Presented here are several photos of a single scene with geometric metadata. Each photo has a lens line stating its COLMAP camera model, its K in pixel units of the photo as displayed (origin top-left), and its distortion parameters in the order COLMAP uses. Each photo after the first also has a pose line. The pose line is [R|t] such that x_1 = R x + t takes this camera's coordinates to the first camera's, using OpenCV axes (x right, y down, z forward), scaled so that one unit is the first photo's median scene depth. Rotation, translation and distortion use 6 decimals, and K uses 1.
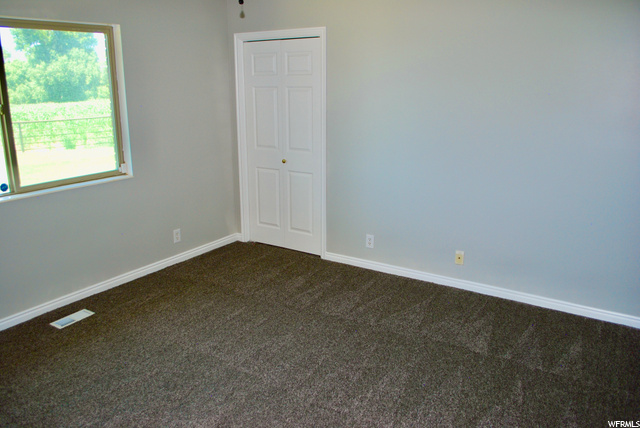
lens RADIAL K [[506.6, 0, 319.9], [0, 506.6, 213.6], [0, 0, 1]] dist [-0.083164, 0.011009]
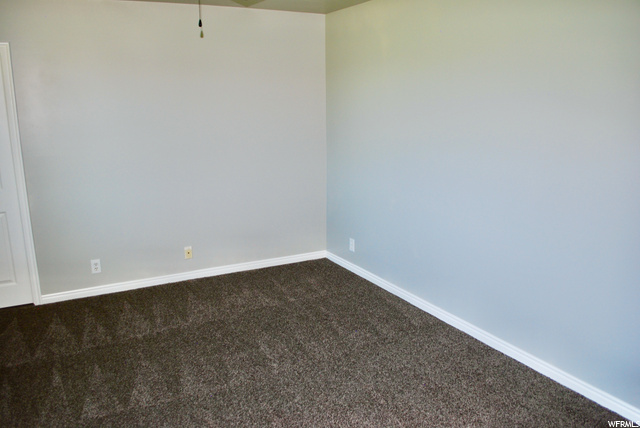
lens RADIAL K [[506.6, 0, 319.9], [0, 506.6, 214.2], [0, 0, 1]] dist [-0.083164, 0.011009]
pose [[0.471381, -0.198040, 0.859407, -0.542480], [0.230065, 0.968334, 0.096951, -0.038500], [-0.851393, 0.152019, 0.502016, 0.163454]]
